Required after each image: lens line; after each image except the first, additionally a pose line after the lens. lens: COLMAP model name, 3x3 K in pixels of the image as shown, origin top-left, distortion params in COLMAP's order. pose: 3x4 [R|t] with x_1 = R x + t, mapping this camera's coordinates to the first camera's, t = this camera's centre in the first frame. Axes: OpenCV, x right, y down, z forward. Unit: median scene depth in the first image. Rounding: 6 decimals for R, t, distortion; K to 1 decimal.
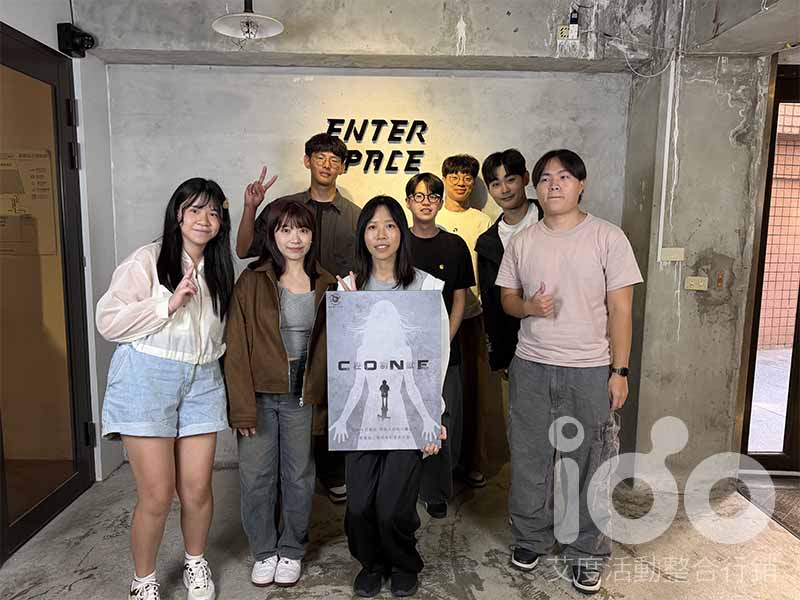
lens RADIAL K [[622.0, 0, 400.0], [0, 622.0, 300.0], [0, 0, 1]] dist [-0.009571, -0.001008]
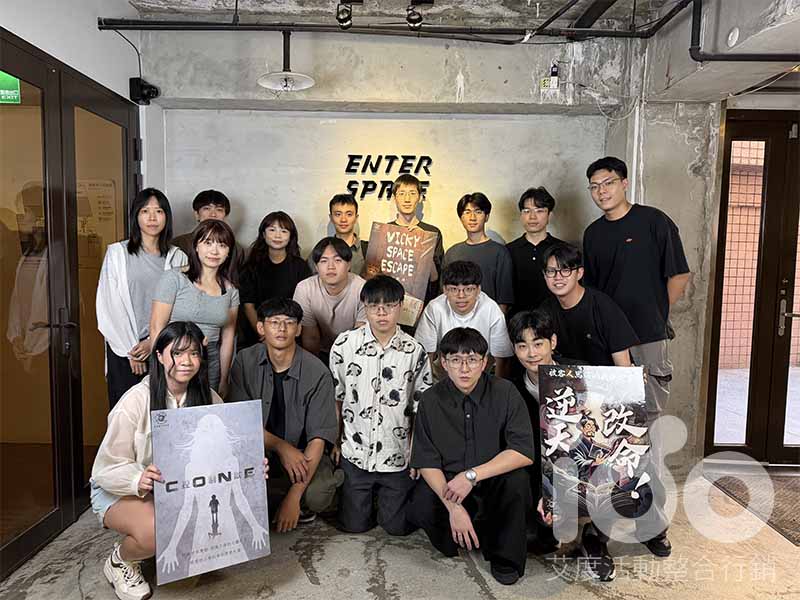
lens RADIAL K [[622.0, 0, 400.0], [0, 622.0, 300.0], [0, 0, 1]] dist [-0.009571, -0.001008]
pose [[0.999765, 0.004367, -0.021256, 0.009608], [-0.005414, 0.998762, -0.049443, 0.046599], [0.021014, 0.049546, 0.998551, -0.179463]]
